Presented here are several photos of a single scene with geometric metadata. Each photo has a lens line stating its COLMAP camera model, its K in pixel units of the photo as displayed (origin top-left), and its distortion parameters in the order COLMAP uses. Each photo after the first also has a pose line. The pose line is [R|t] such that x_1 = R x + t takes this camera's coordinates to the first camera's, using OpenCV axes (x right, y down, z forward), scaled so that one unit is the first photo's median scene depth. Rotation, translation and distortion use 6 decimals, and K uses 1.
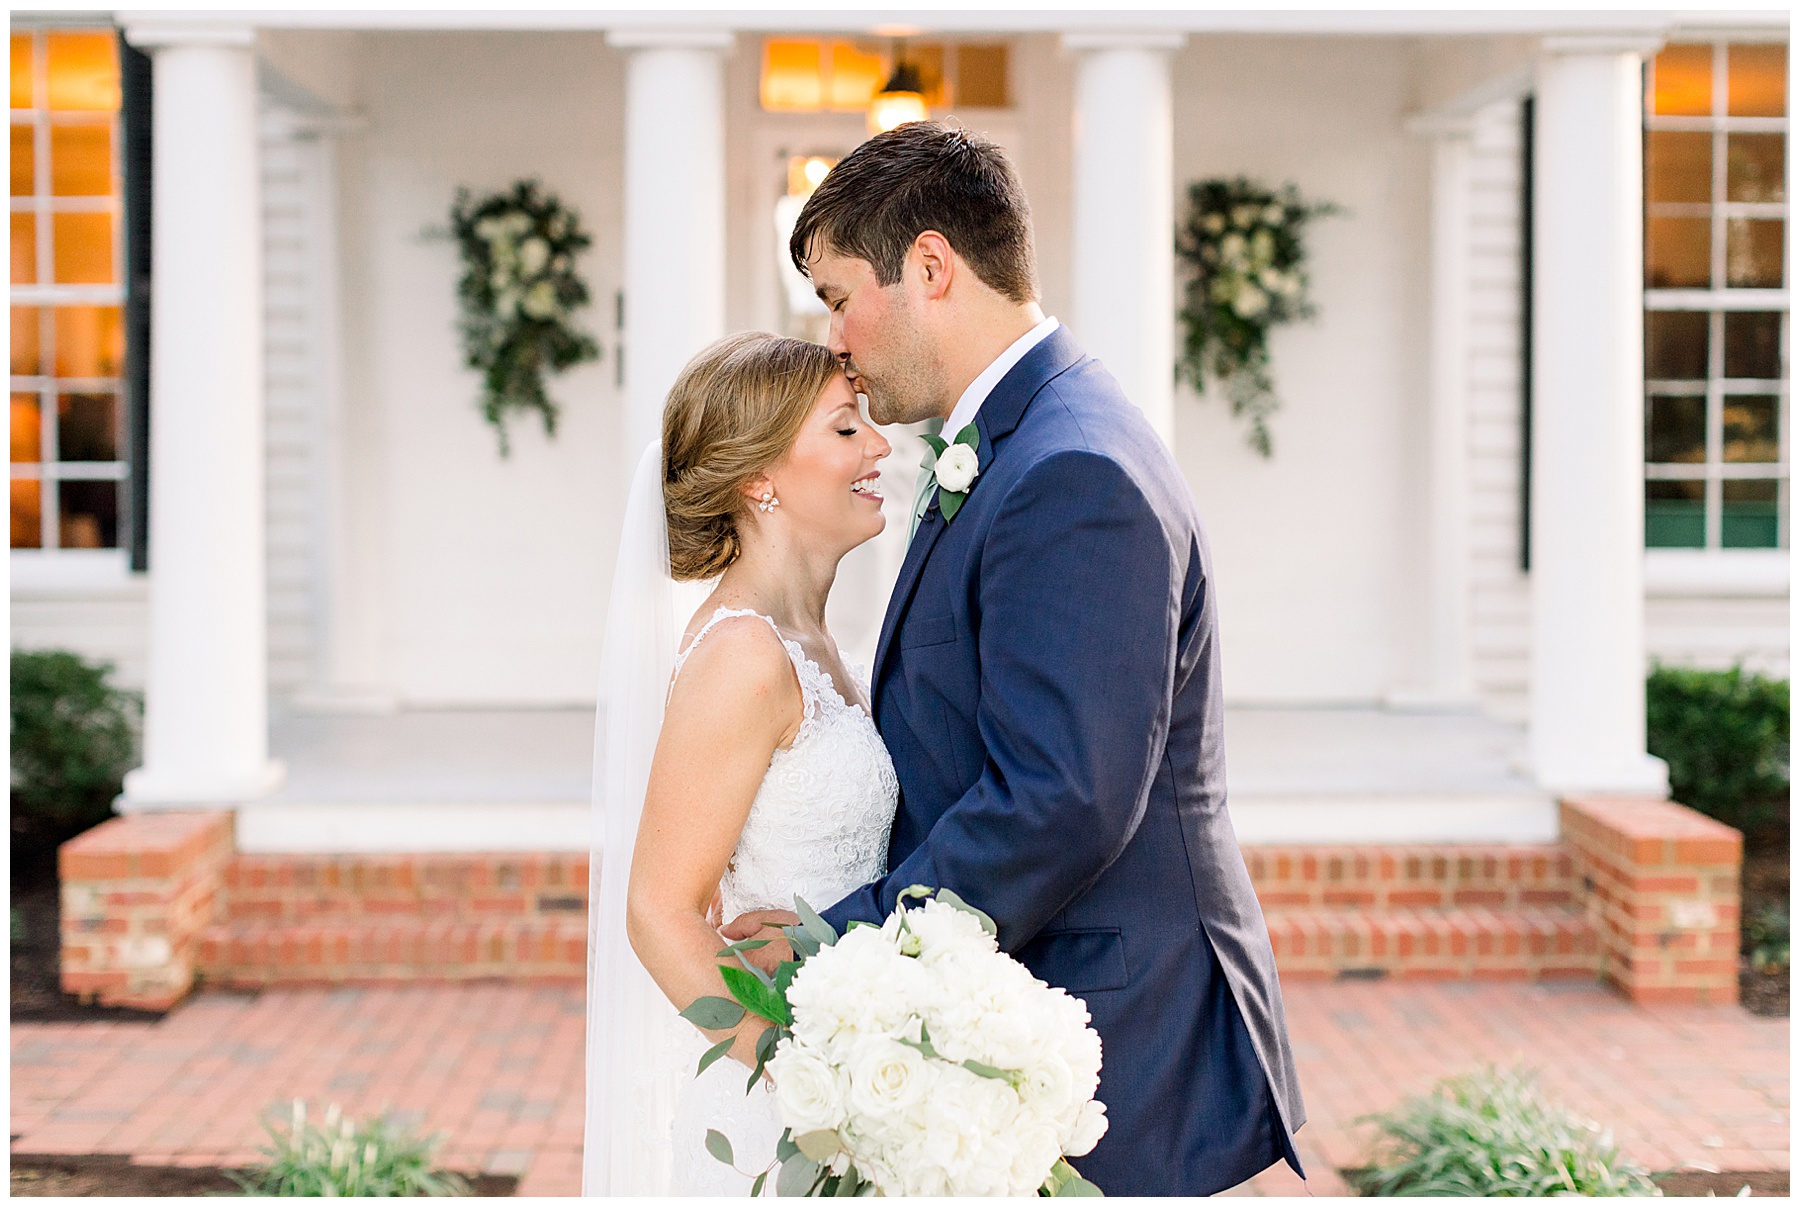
lens RADIAL K [[3148.3, 0, 908.3], [0, 3148.3, 603.3], [0, 0, 1]] dist [-0.012736, 0.069323]
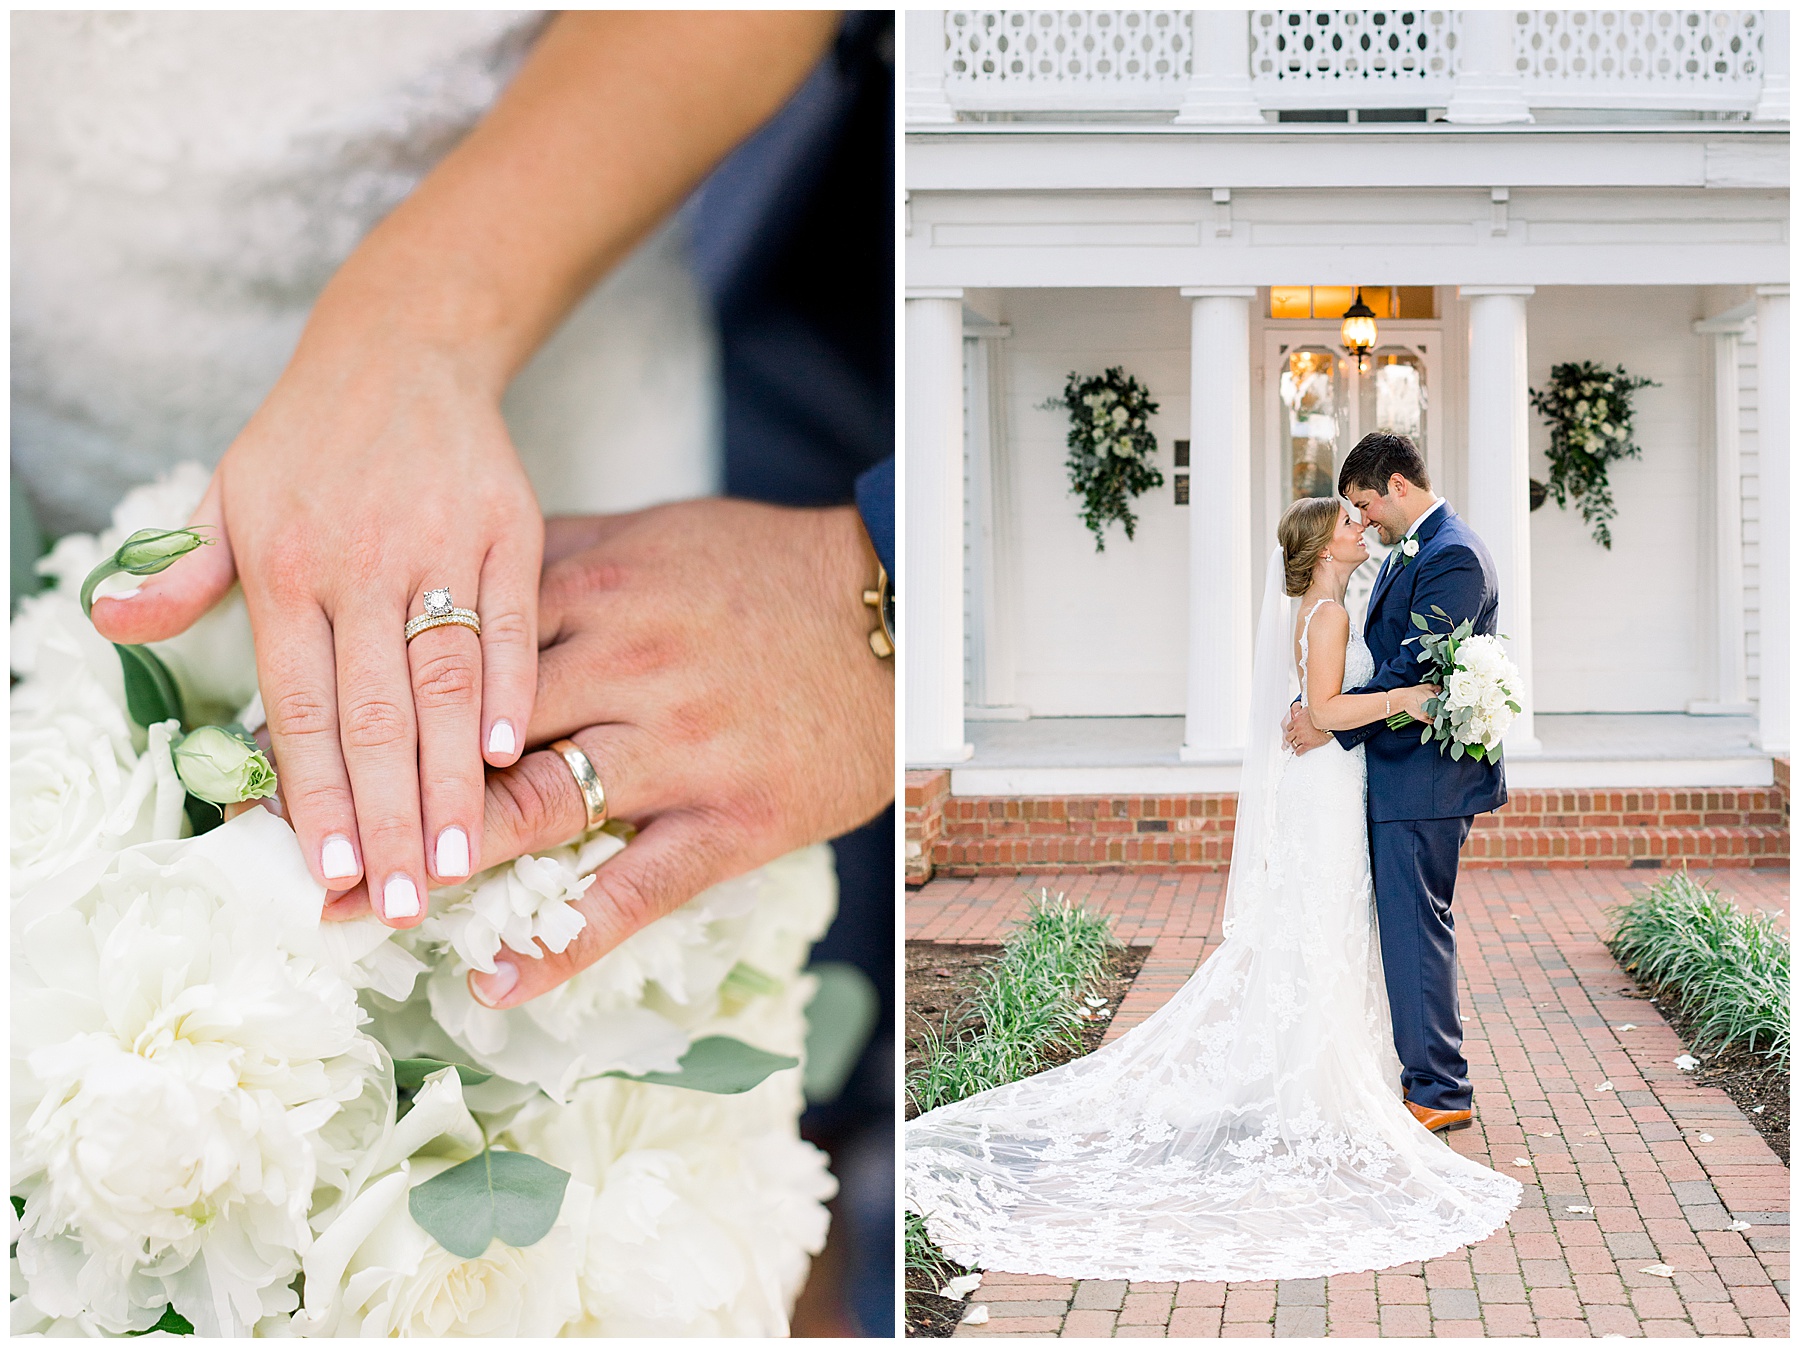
lens RADIAL K [[3998.1, 0, 1445.9], [0, 3998.1, 688.4], [0, 0, 1]] dist [-0.147305, 0.091027]
pose [[0.999889, -0.006484, 0.013393, 0.013030], [0.006664, 0.999888, -0.013425, 0.052999], [-0.013305, 0.013513, 0.999820, -1.047067]]
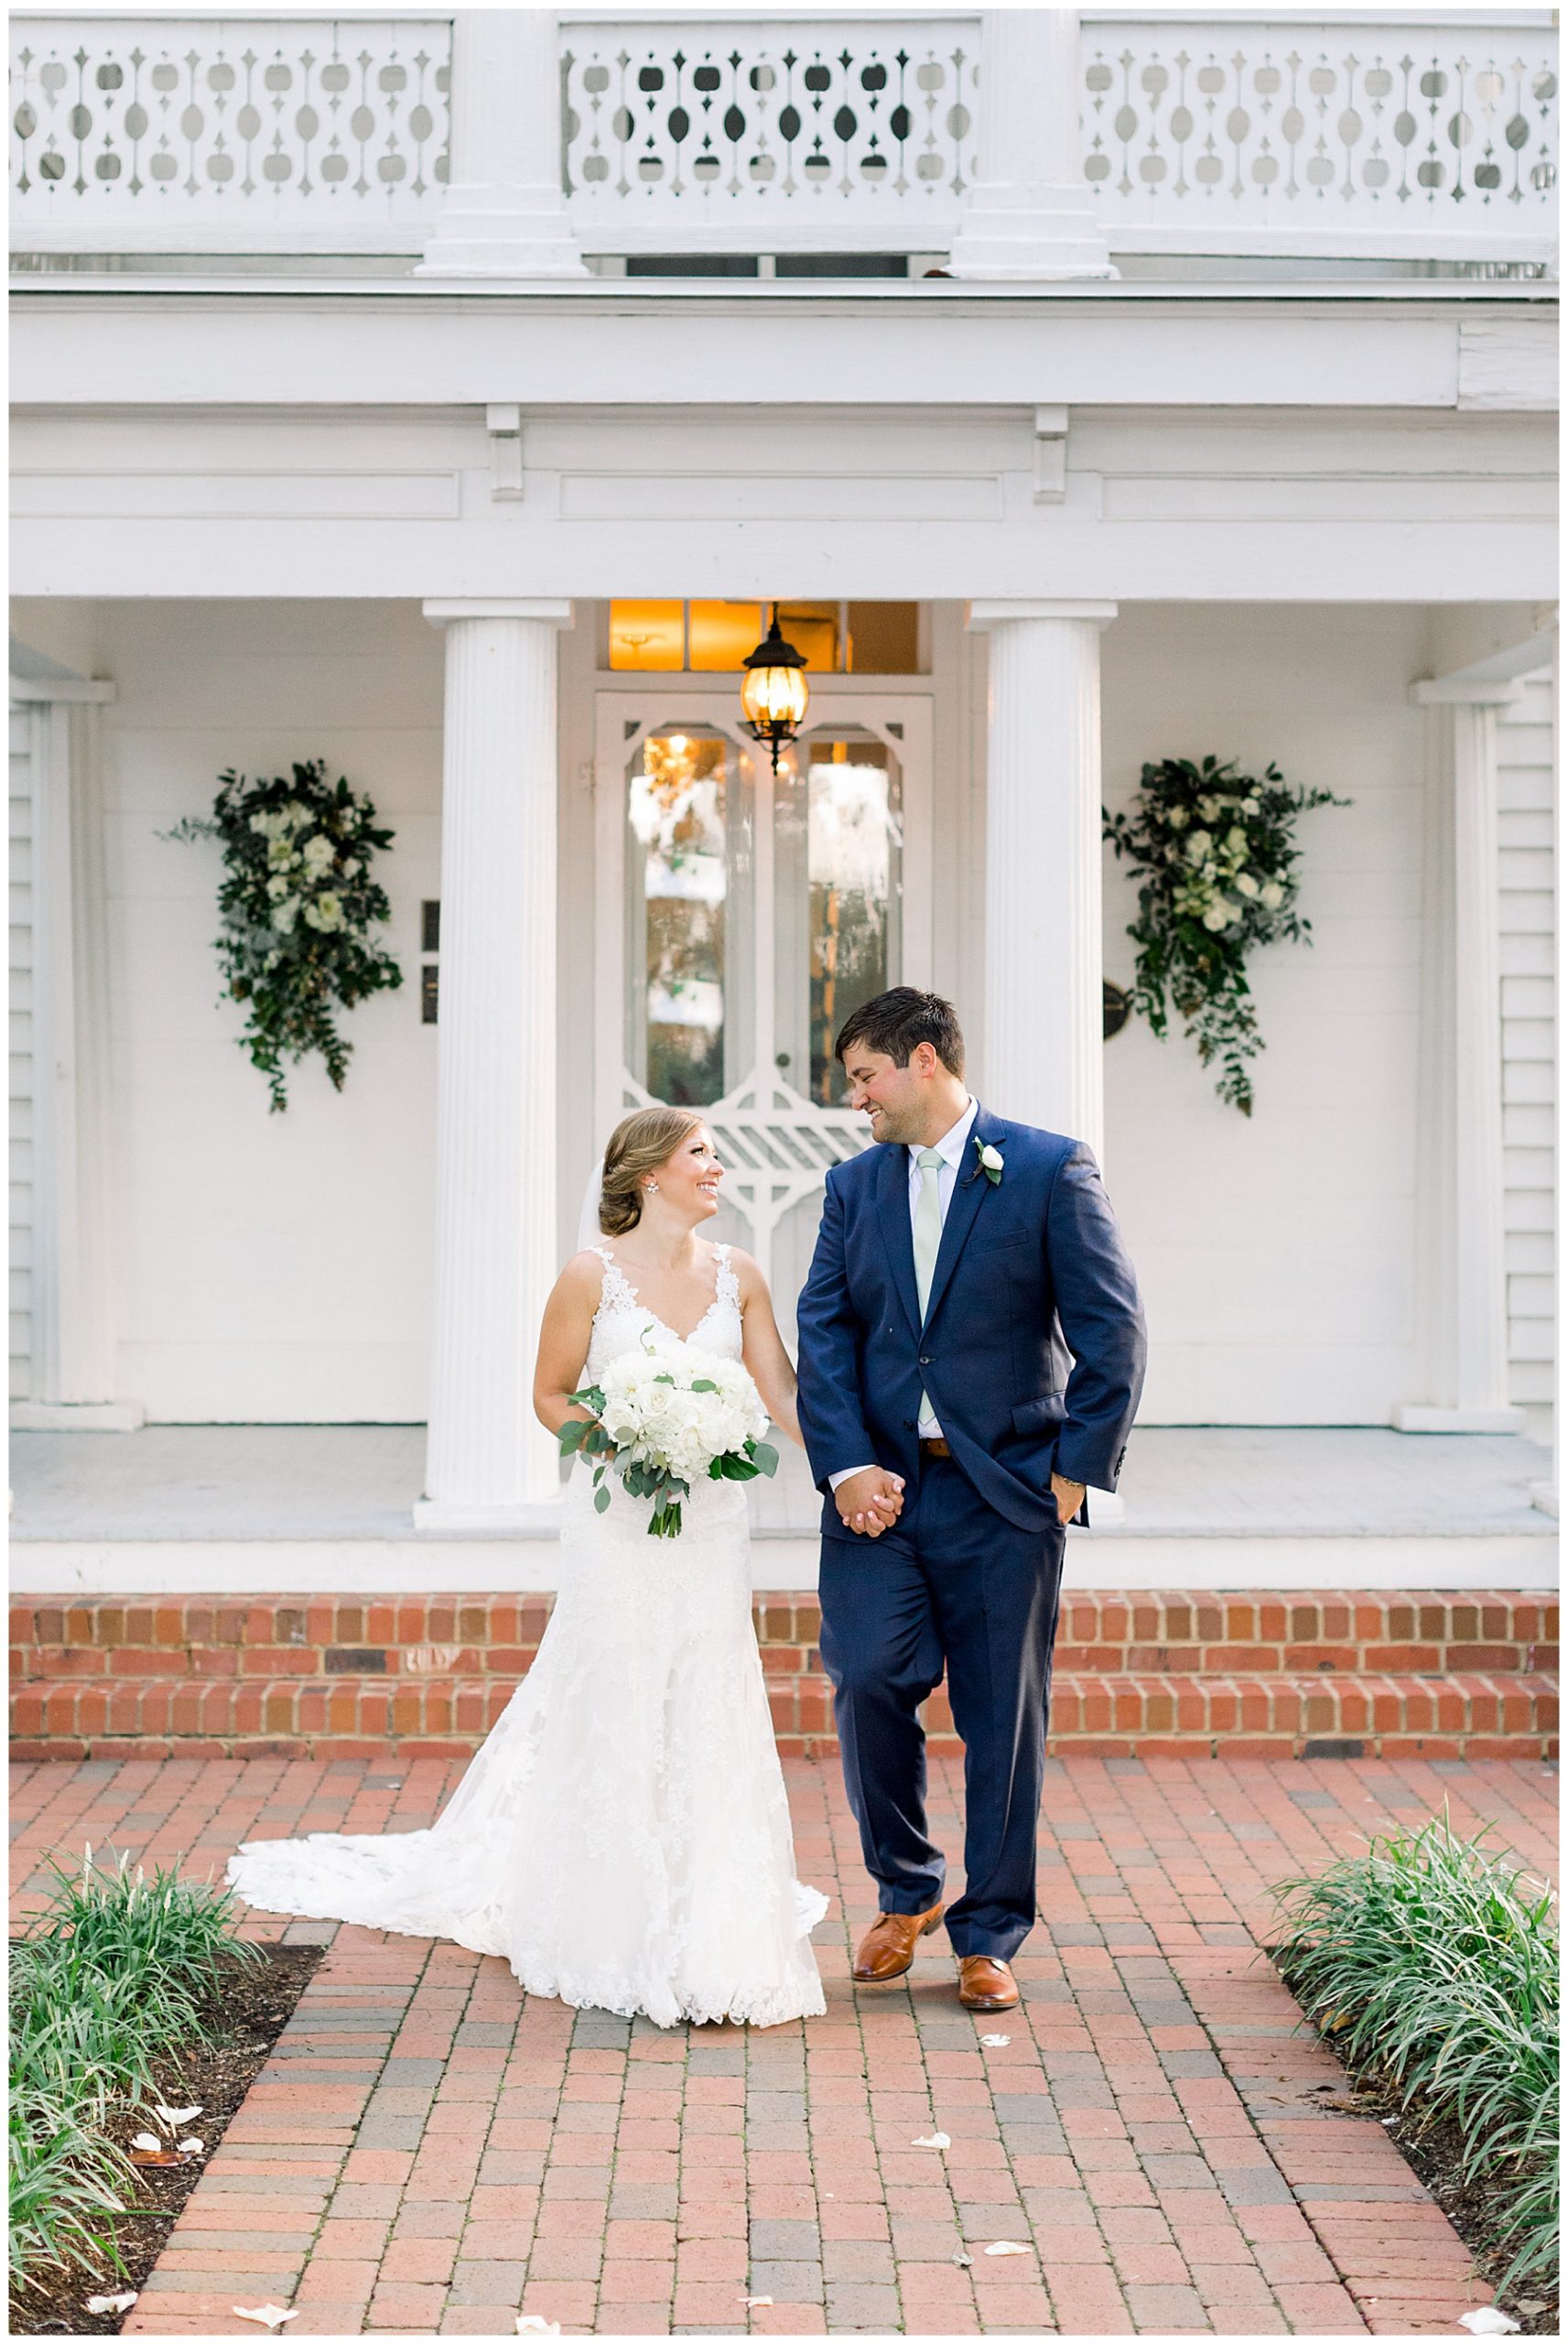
lens RADIAL K [[5266.6, 0, 739.5], [0, 5266.6, 1063.0], [0, 0, 1]] dist [-0.021714, -0.007323]
pose [[0.999794, 0.002227, -0.020177, 0.016526], [-0.003154, 0.998937, -0.045992, 0.002943], [0.020053, 0.046046, 0.998738, -0.371513]]
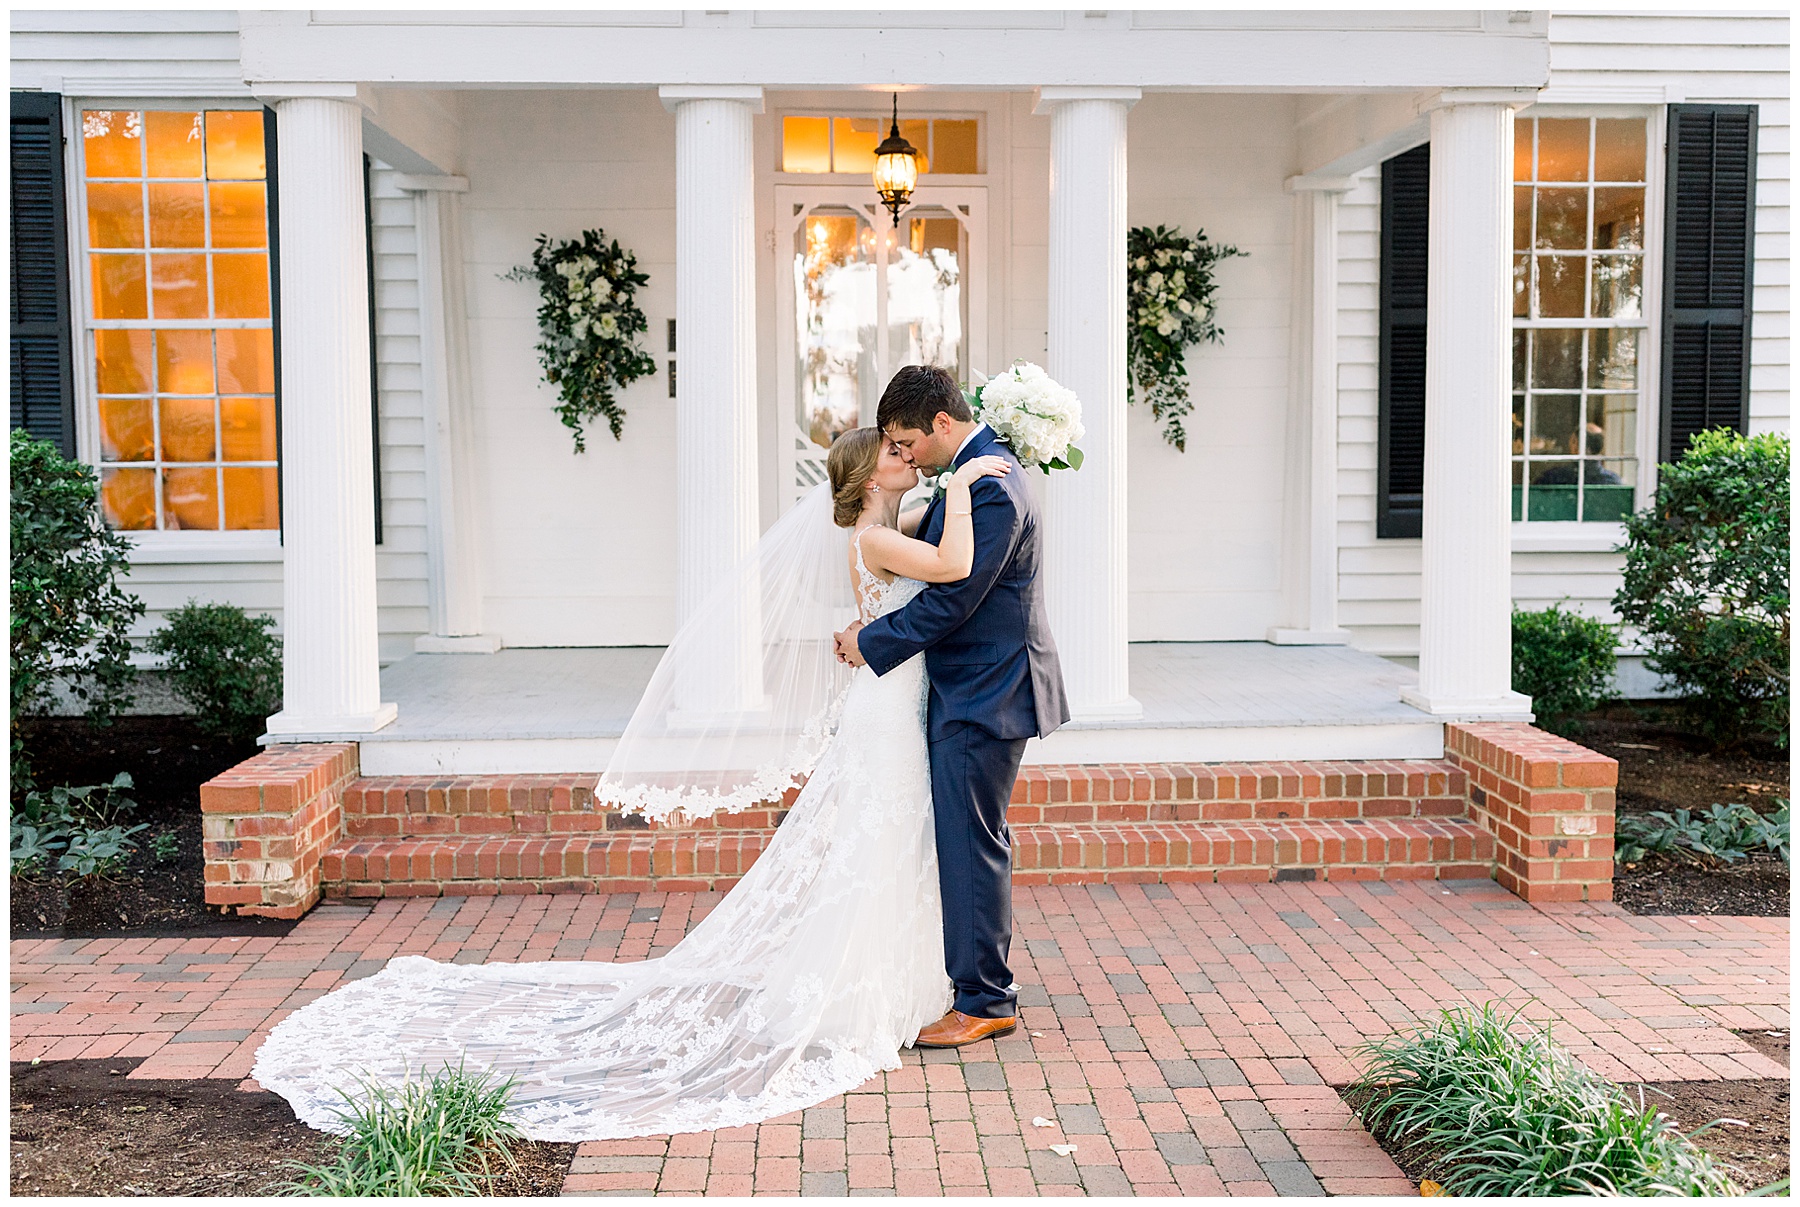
lens RADIAL K [[1822.4, 0, 856.3], [0, 1822.4, 636.8], [0, 0, 1]] dist [0.003871, -0.005058]
pose [[0.999886, -0.006458, 0.013623, -0.032143], [0.005809, 0.998871, 0.047139, -0.006972], [-0.013912, -0.047055, 0.998795, 0.304266]]
